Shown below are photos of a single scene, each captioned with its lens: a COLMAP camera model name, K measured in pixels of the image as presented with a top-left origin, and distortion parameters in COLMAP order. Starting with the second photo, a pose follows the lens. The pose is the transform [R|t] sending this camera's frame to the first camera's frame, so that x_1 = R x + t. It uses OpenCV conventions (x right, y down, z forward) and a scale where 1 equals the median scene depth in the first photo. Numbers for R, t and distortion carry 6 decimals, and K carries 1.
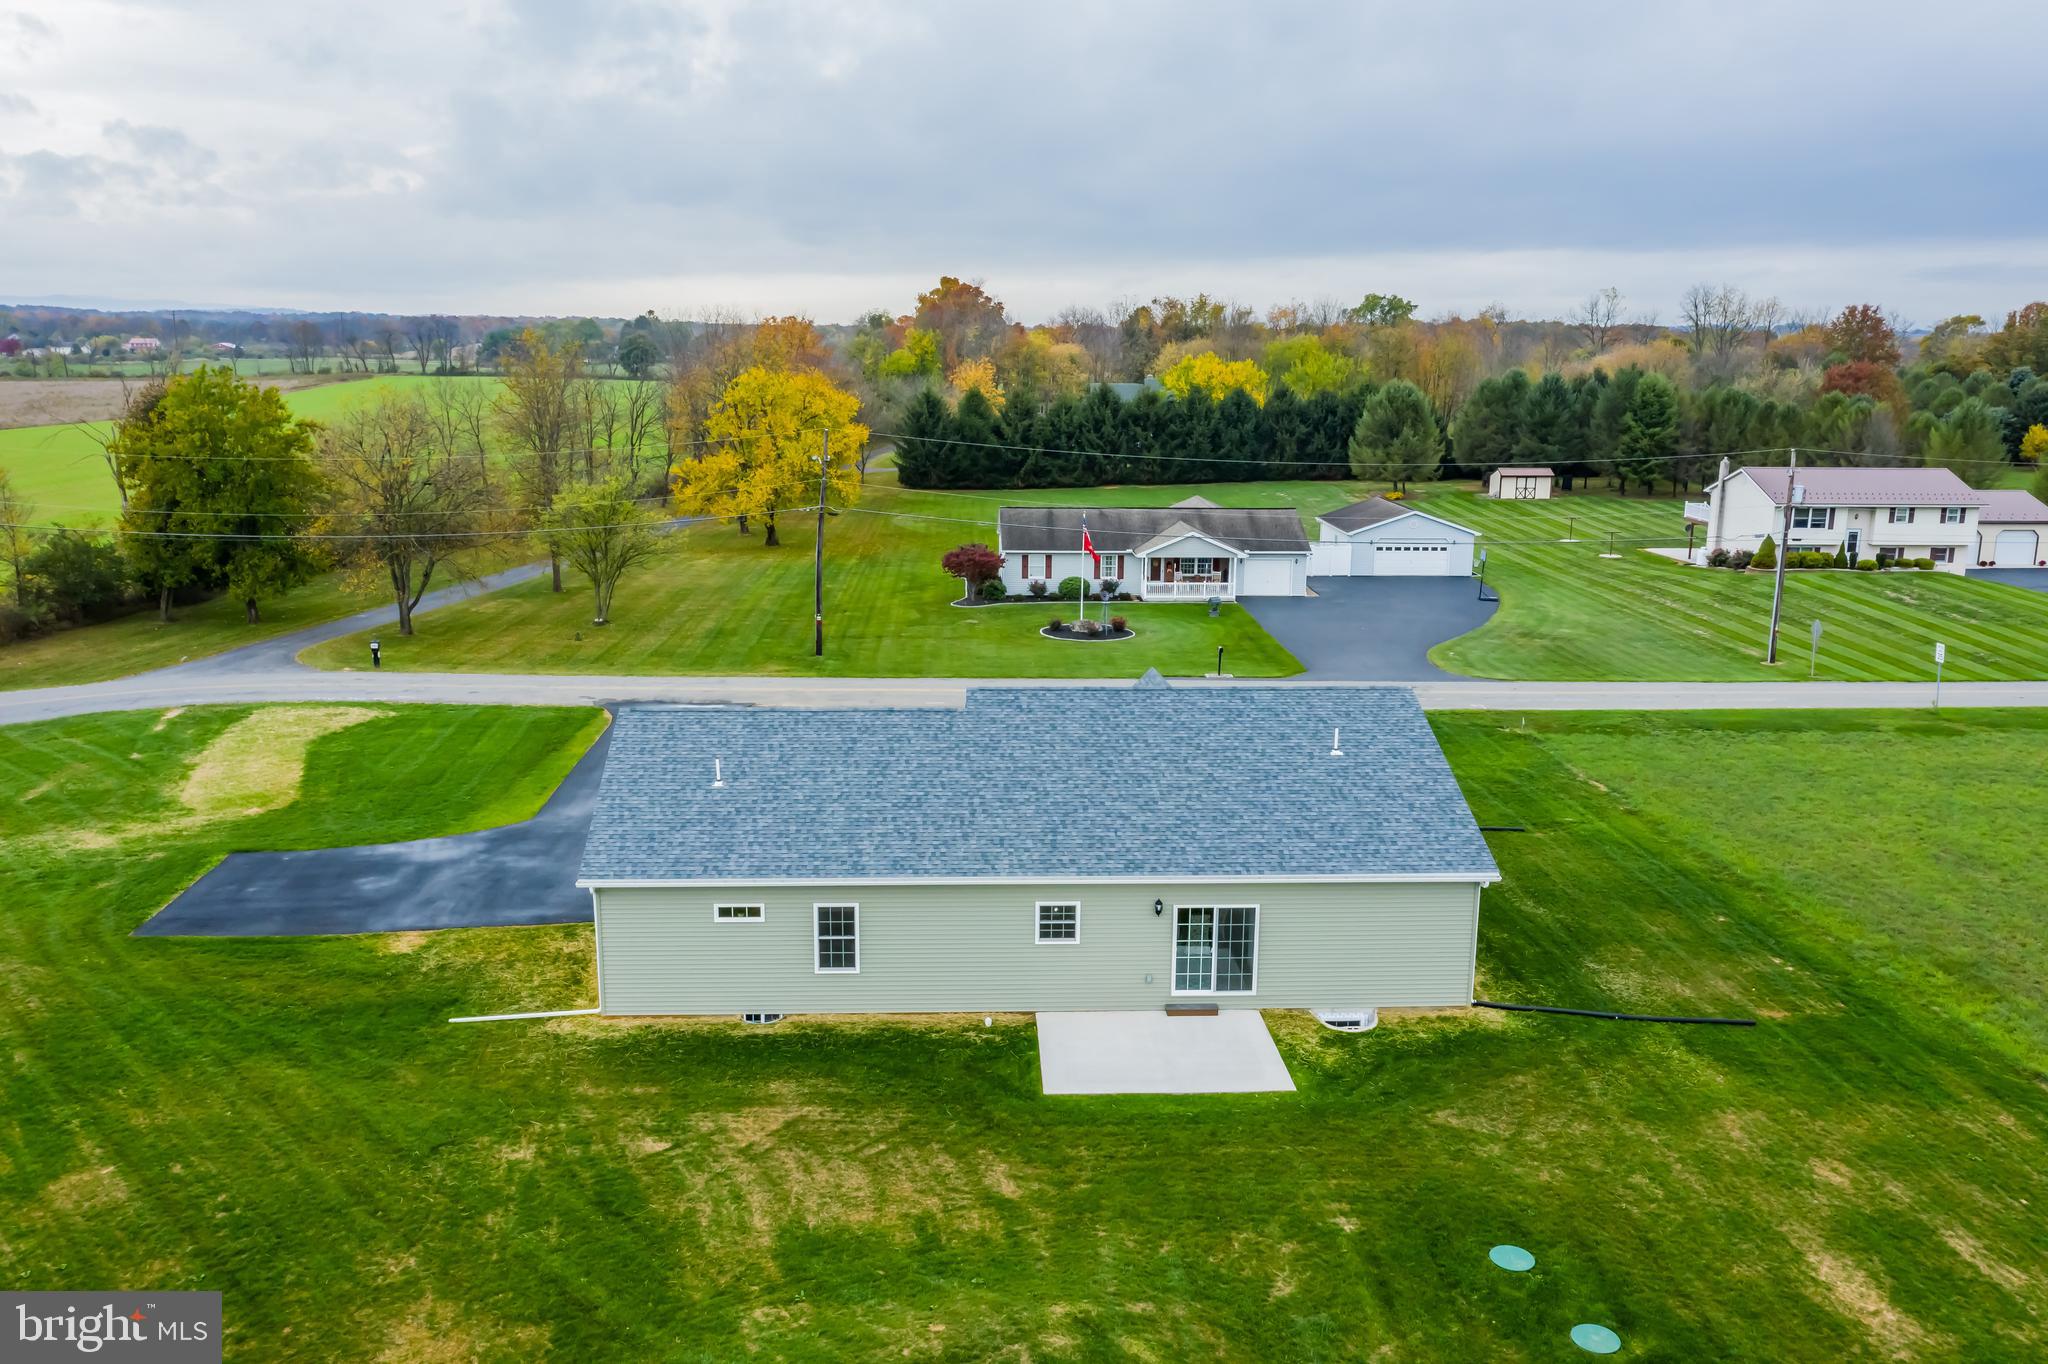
lens RADIAL K [[1610.5, 0, 1024.0], [0, 1610.5, 682.0], [0, 0, 1]] dist [-0.018798, -0.008190]
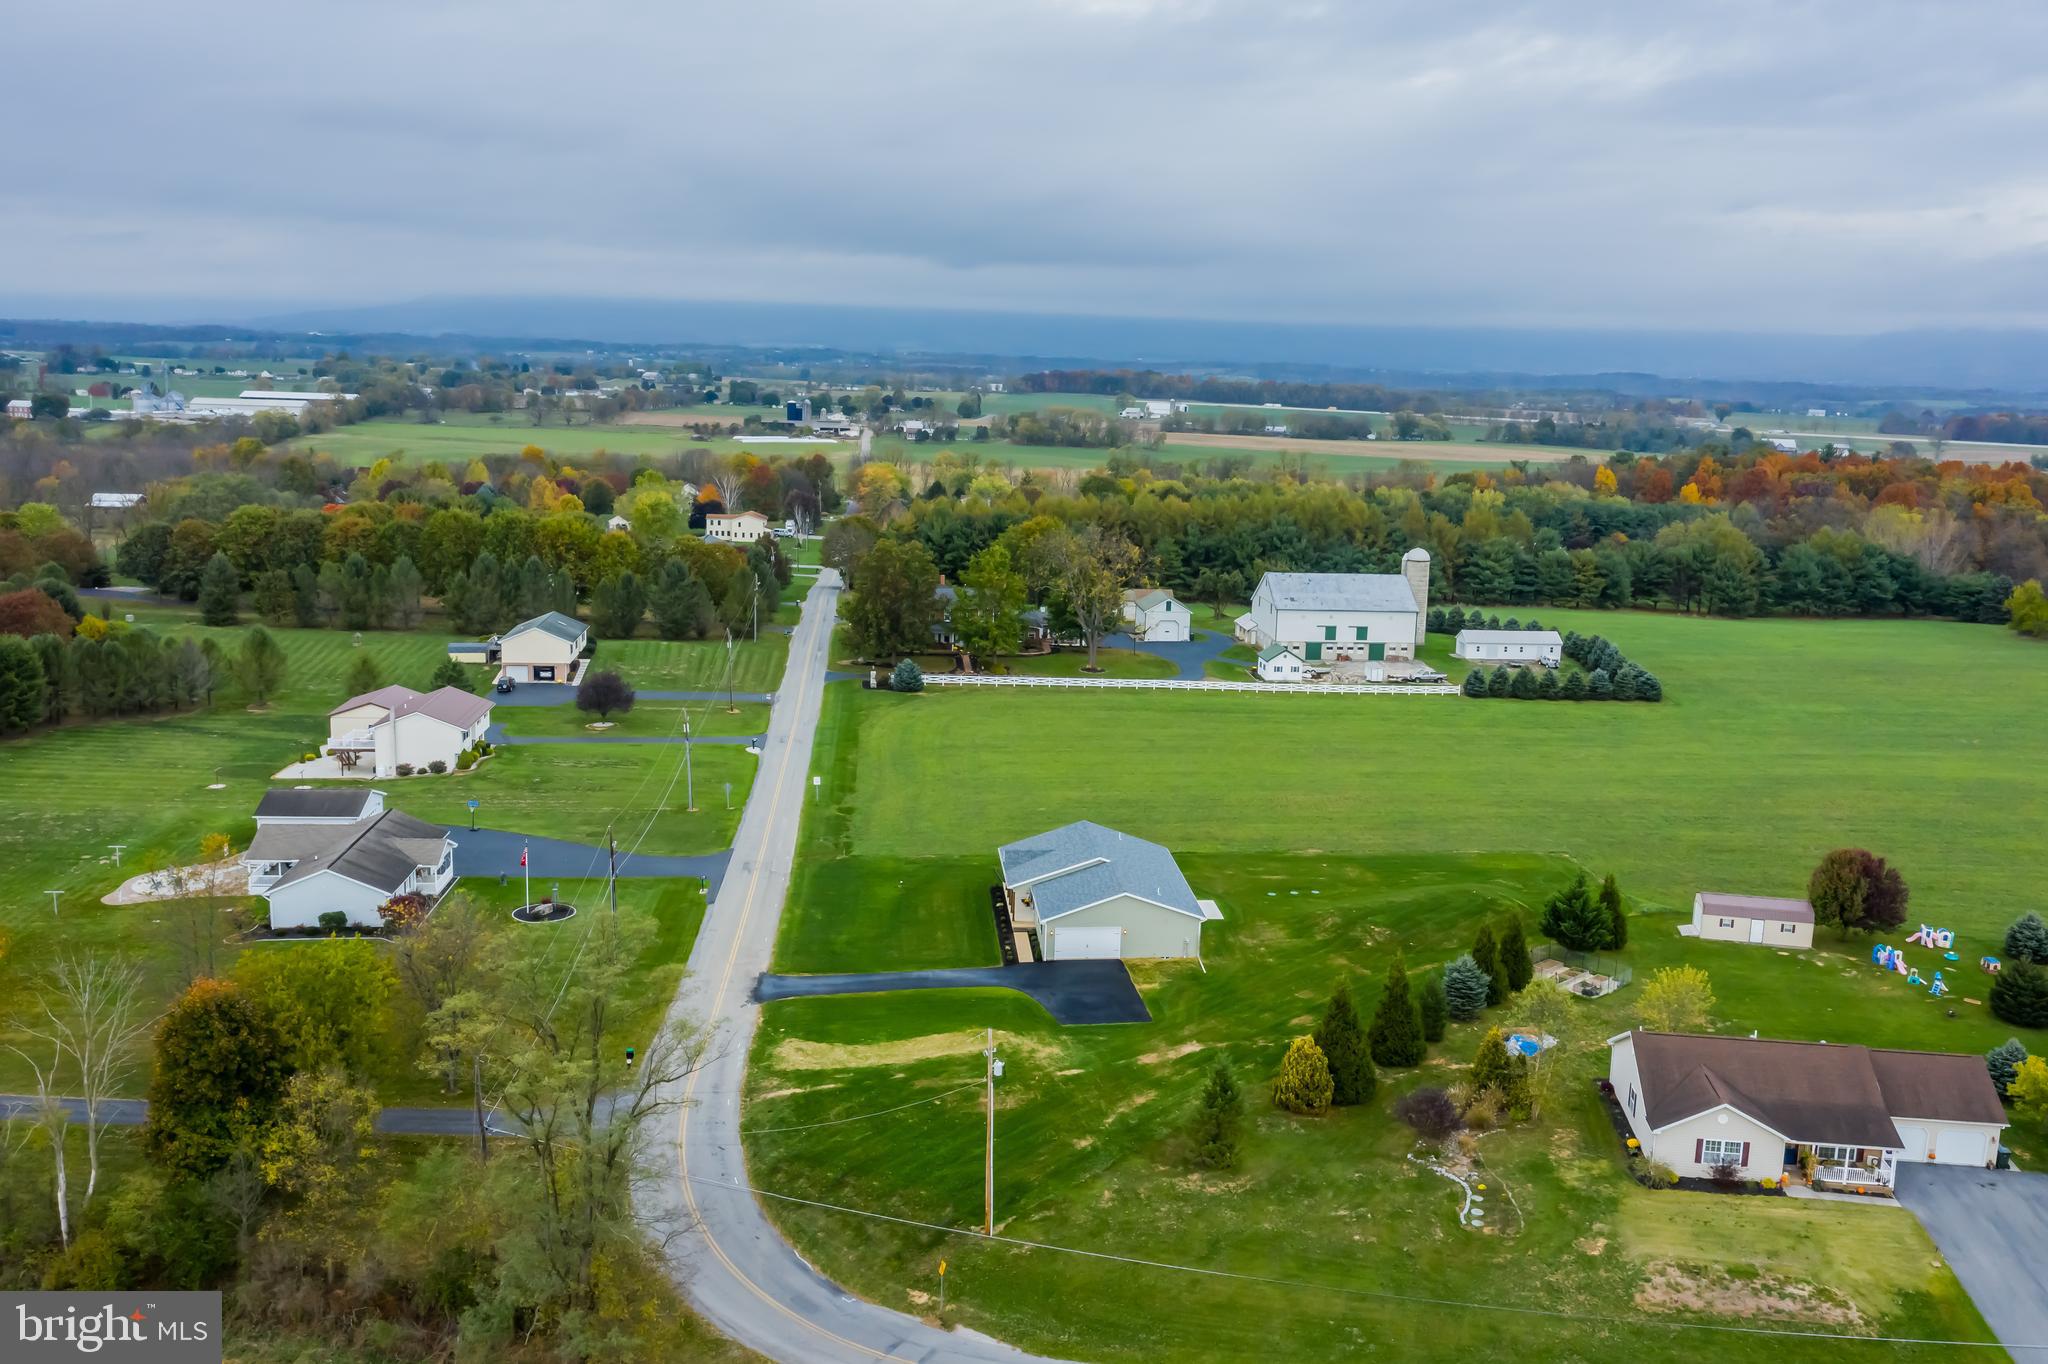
lens RADIAL K [[1712.0, 0, 1101.1], [0, 1712.0, 683.9], [0, 0, 1]] dist [-0.003994, 0.001660]
pose [[-0.072824, -0.193838, 0.978327, -2.549423], [0.174822, 0.963263, 0.203866, -0.789922], [-0.981903, 0.185880, -0.036261, 0.810669]]
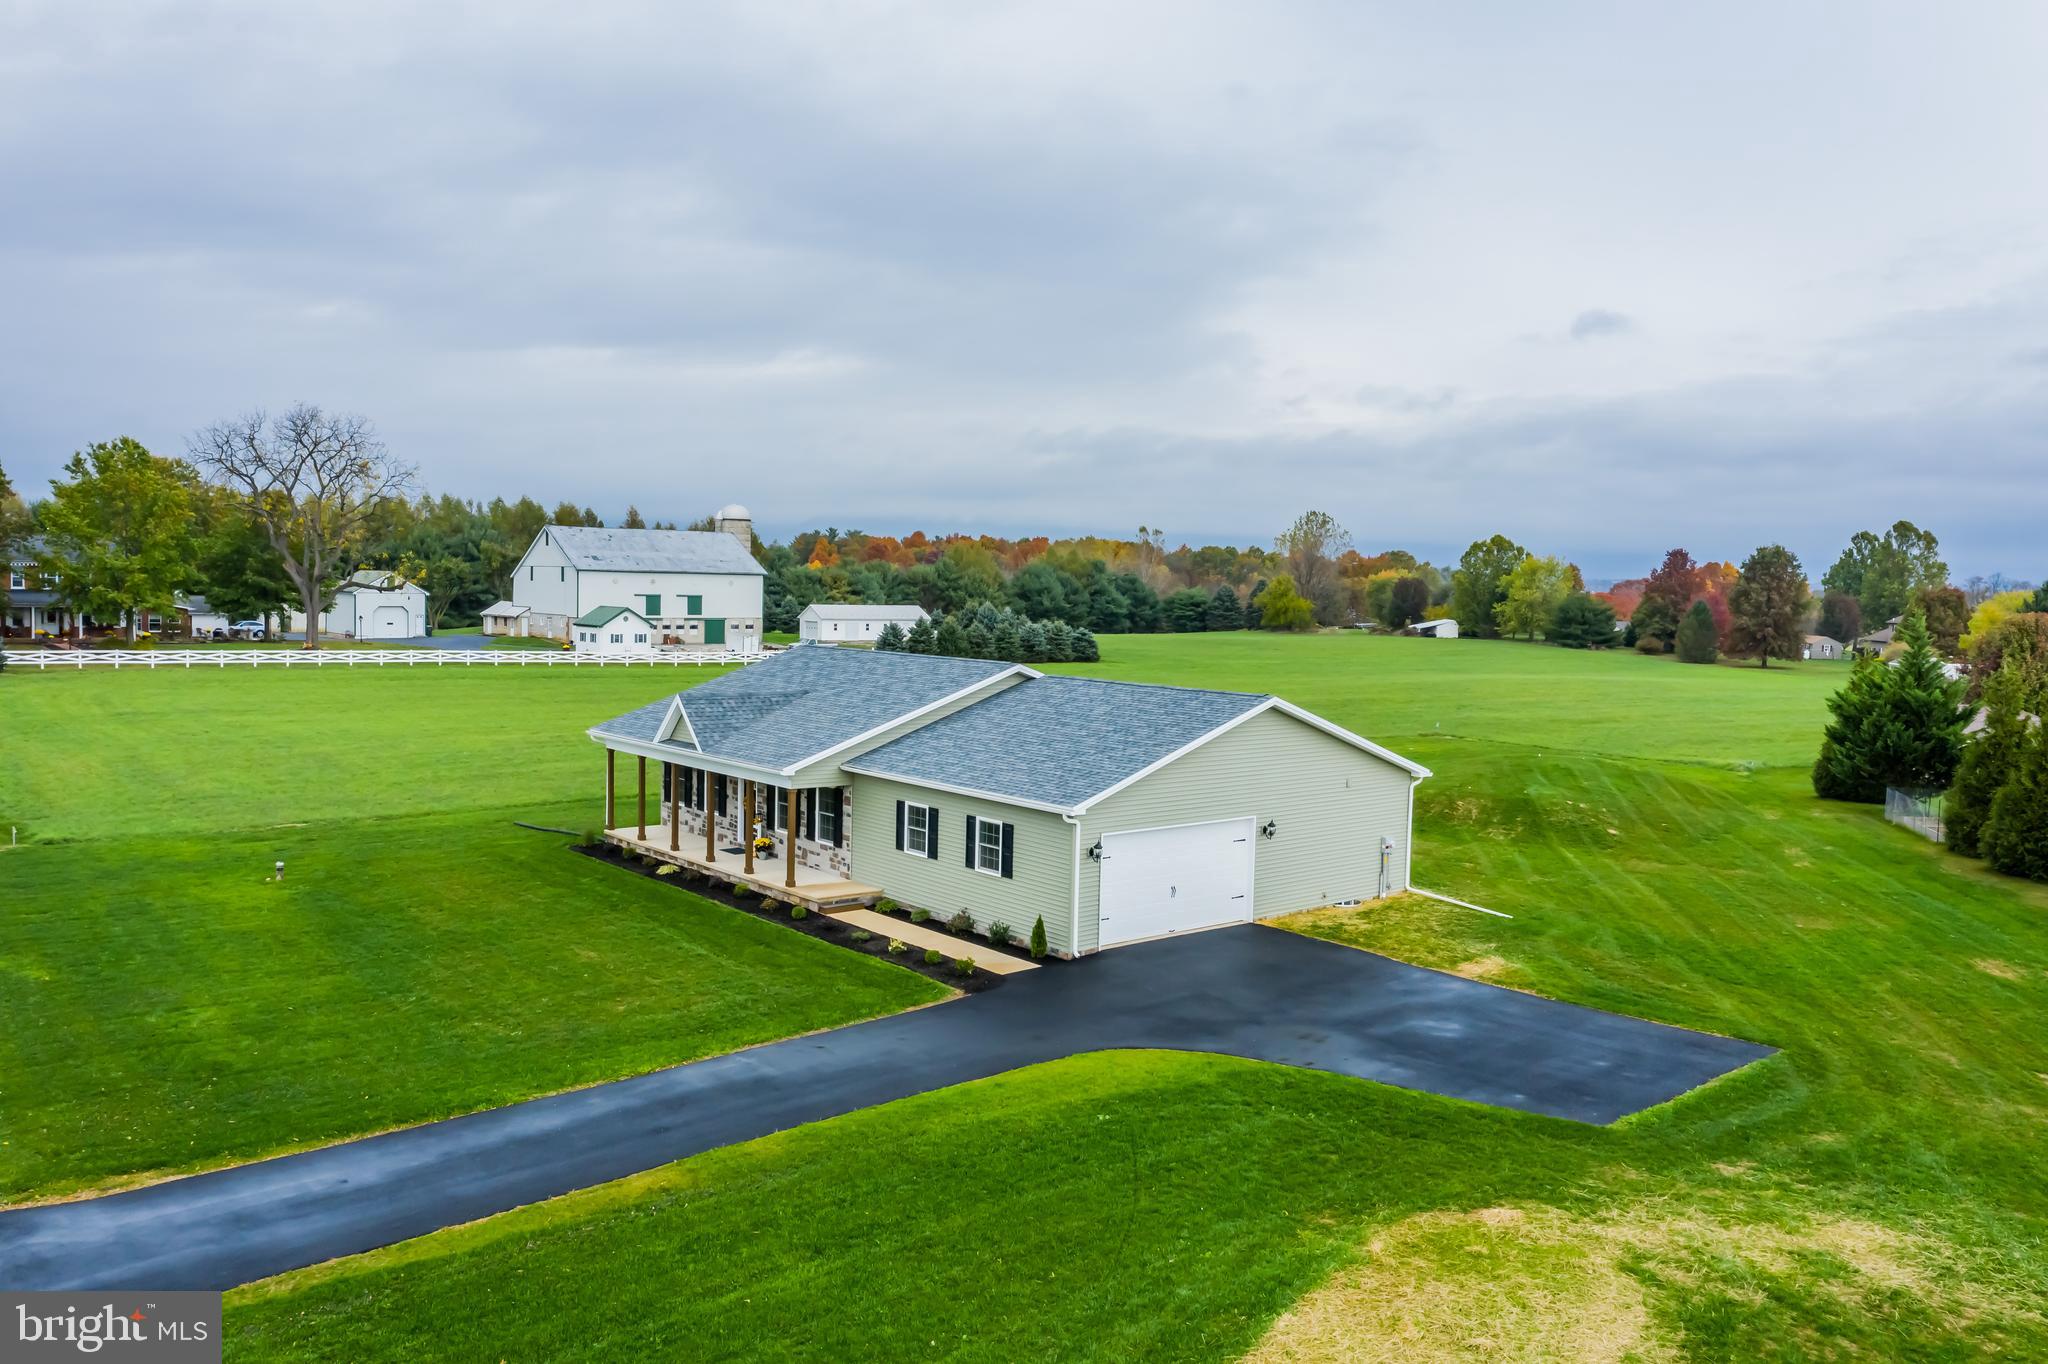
lens RADIAL K [[1610.5, 0, 1024.0], [0, 1610.5, 682.0], [0, 0, 1]] dist [-0.018798, -0.008190]
pose [[-0.589871, -0.073906, 0.804108, -0.695647], [0.143253, 0.970430, 0.194280, -0.148864], [-0.794689, 0.229791, -0.561841, 1.231189]]
